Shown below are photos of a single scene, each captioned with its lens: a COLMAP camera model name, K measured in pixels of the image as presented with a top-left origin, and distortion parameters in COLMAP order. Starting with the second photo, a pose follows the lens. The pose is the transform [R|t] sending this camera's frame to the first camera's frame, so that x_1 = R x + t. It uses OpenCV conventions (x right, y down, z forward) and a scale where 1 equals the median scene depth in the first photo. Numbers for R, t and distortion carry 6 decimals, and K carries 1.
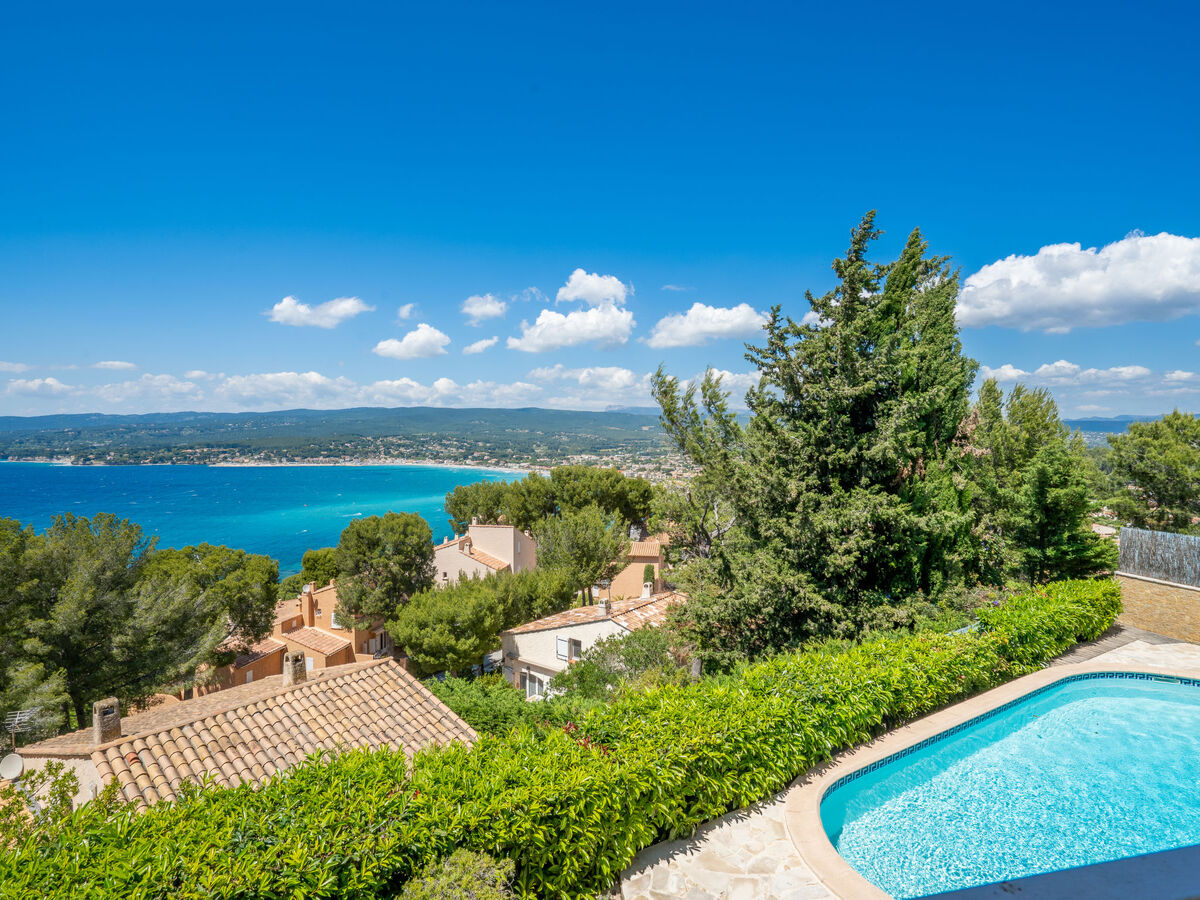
lens RADIAL K [[632.4, 0, 600.1], [0, 632.4, 451.2], [0, 0, 1]] dist [-0.076336, 0.037891]
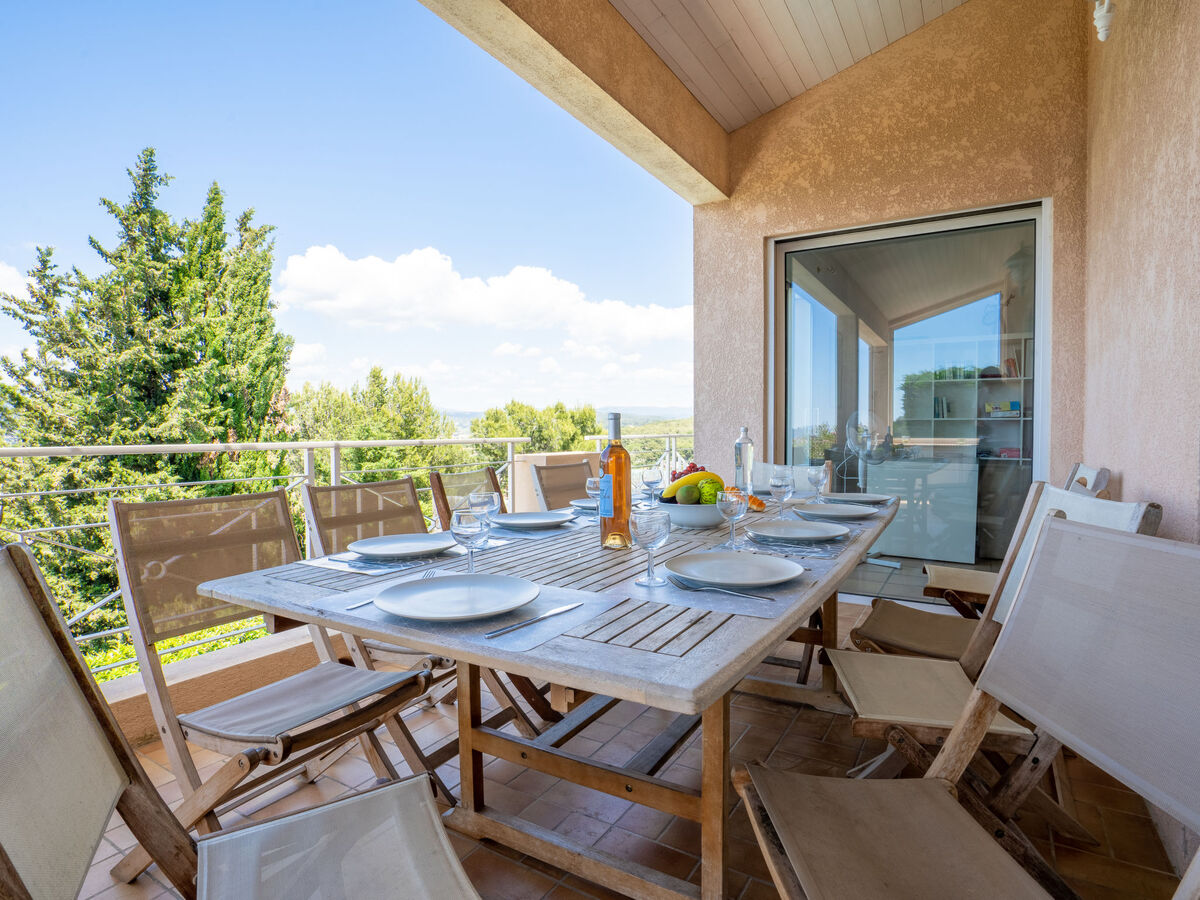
lens RADIAL K [[622.2, 0, 604.4], [0, 622.2, 447.9], [0, 0, 1]] dist [-0.059628, 0.021016]
pose [[0.681650, -0.028854, 0.731109, 0.076873], [0.018527, 0.999582, 0.022175, 0.005787], [-0.731444, -0.001570, 0.681900, -0.009893]]
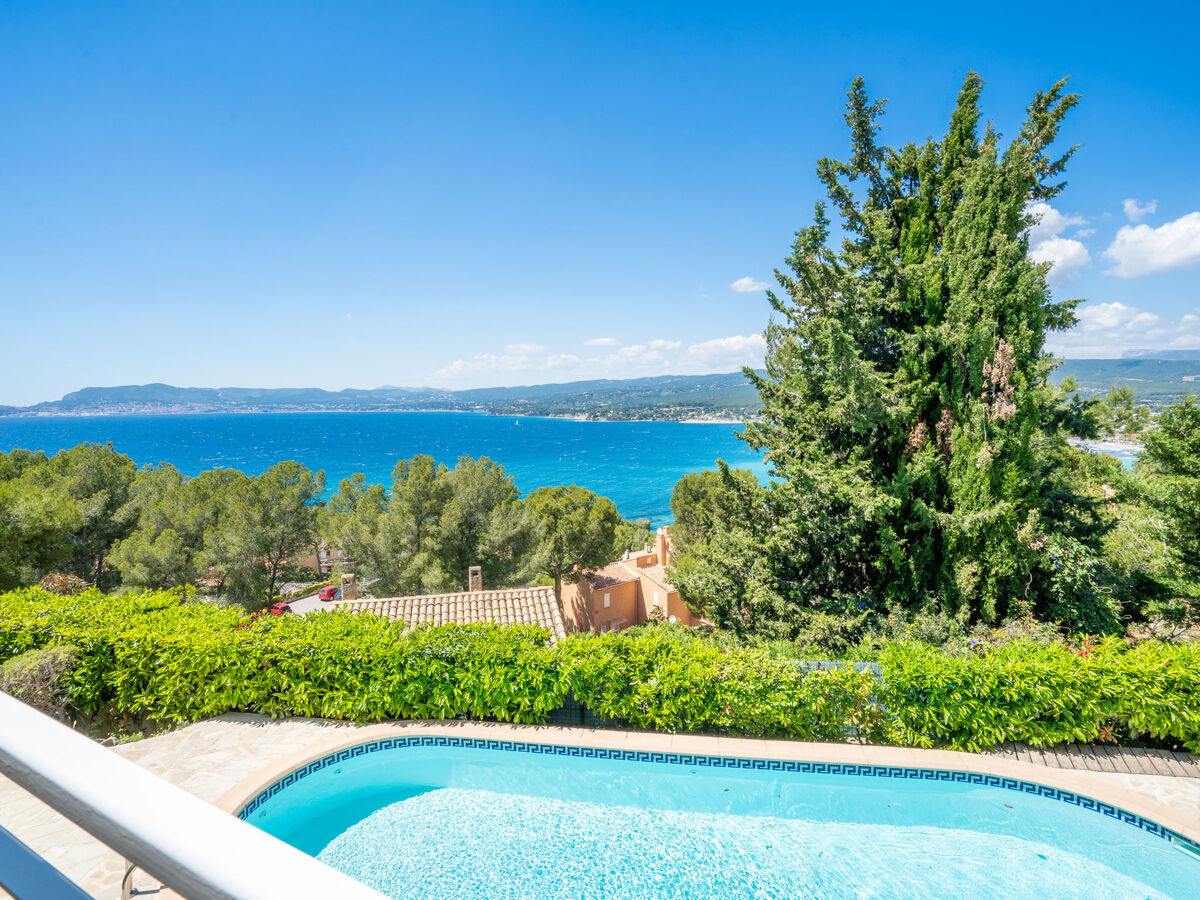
lens RADIAL K [[630.2, 0, 599.0], [0, 630.2, 446.9], [0, 0, 1]] dist [-0.063646, 0.028595]
pose [[0.766754, 0.035429, -0.640962, 0.224342], [0.003163, 0.998255, 0.058962, -0.000329], [0.641933, -0.047236, 0.765304, 0.075630]]
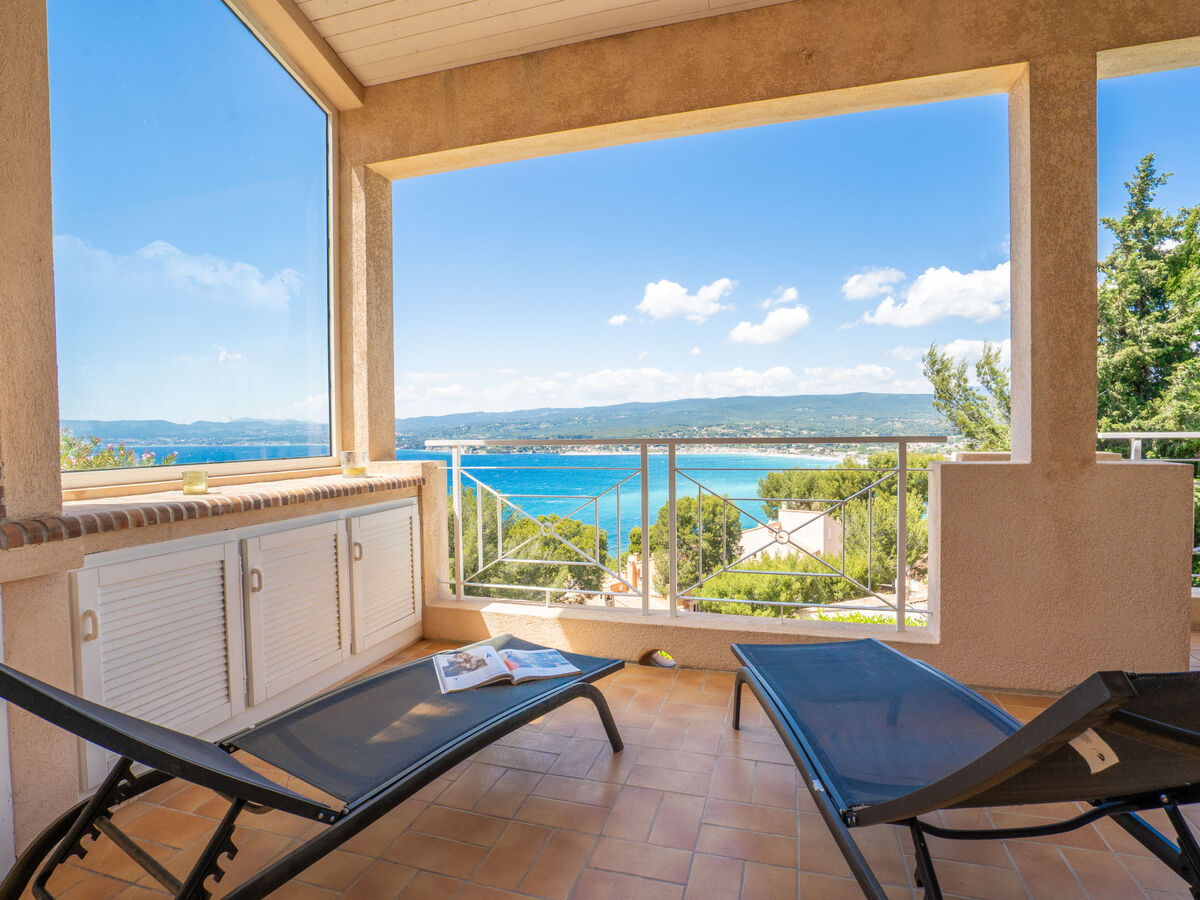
lens RADIAL K [[632.4, 0, 600.1], [0, 632.4, 451.2], [0, 0, 1]] dist [-0.076336, 0.037891]
pose [[0.876360, -0.000413, -0.481656, 0.049334], [0.008925, 0.999842, 0.015383, 0.006829], [0.481573, -0.017780, 0.876226, -0.056510]]
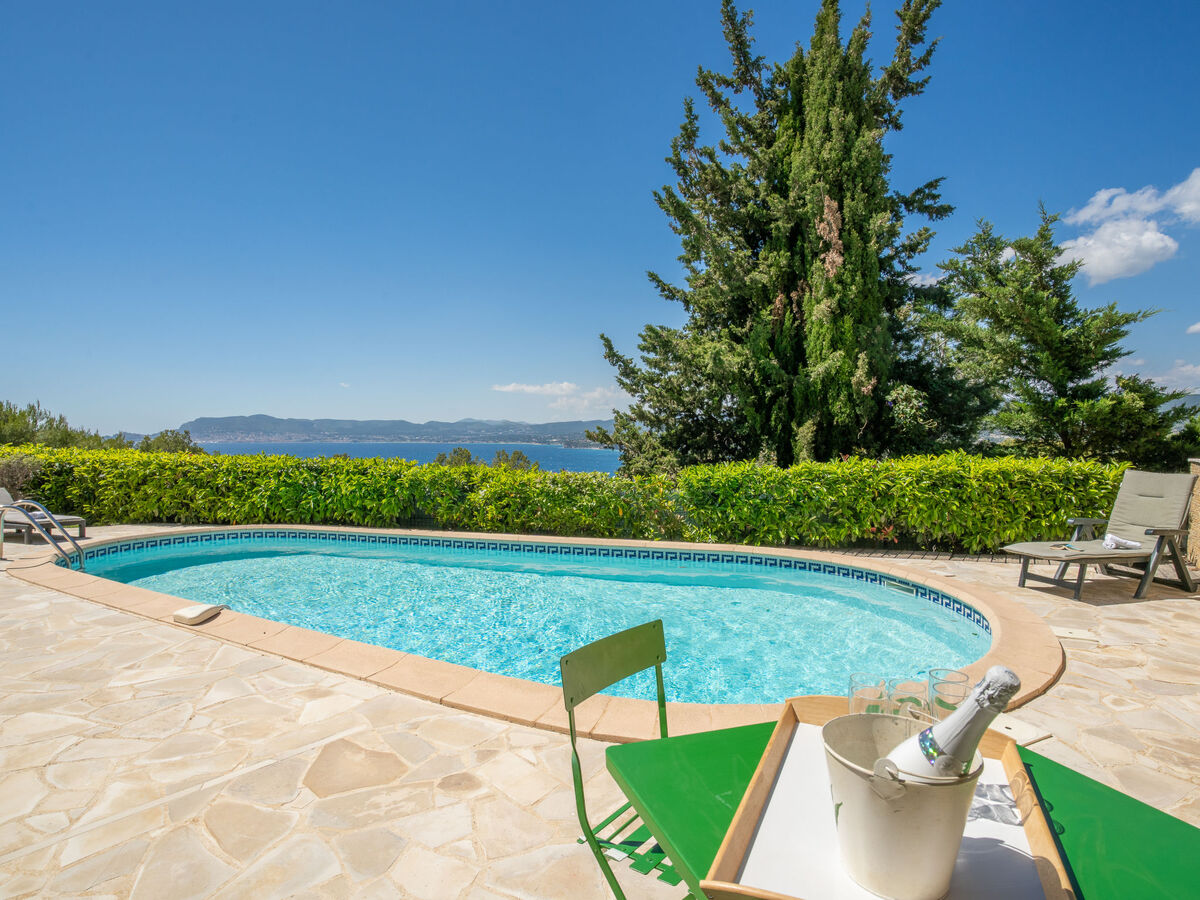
lens RADIAL K [[630.4, 0, 607.9], [0, 630.4, 461.5], [0, 0, 1]] dist [-0.110508, 0.070599]
pose [[0.694421, 0.026661, -0.719075, 0.299850], [-0.009942, 0.999573, 0.027460, 0.065666], [0.719501, -0.011920, 0.694389, 0.110892]]
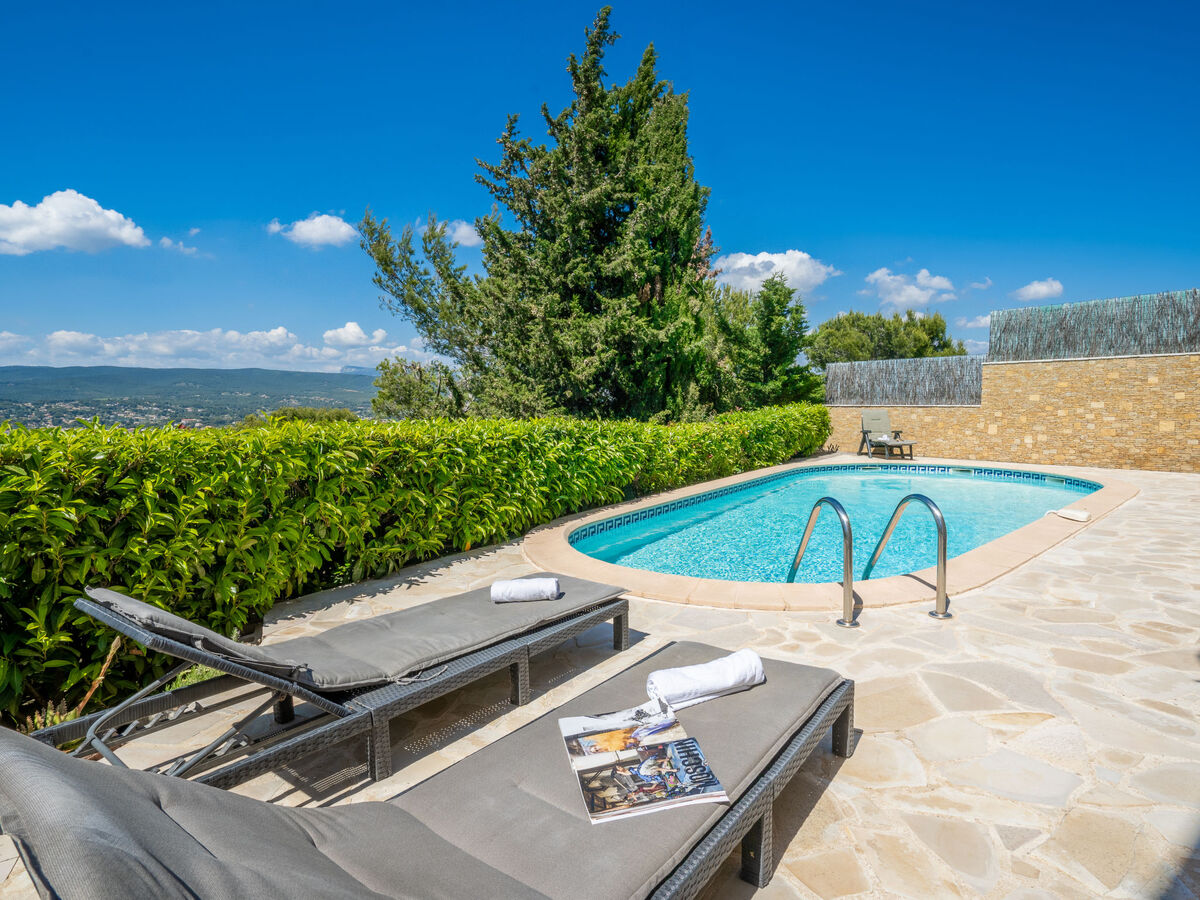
lens RADIAL K [[628.4, 0, 599.5], [0, 628.4, 446.8], [0, 0, 1]] dist [-0.062836, 0.027529]
pose [[0.920805, -0.037885, 0.388178, 0.015504], [0.016848, 0.998206, 0.057458, 0.070148], [-0.389659, -0.046368, 0.919791, 0.045258]]
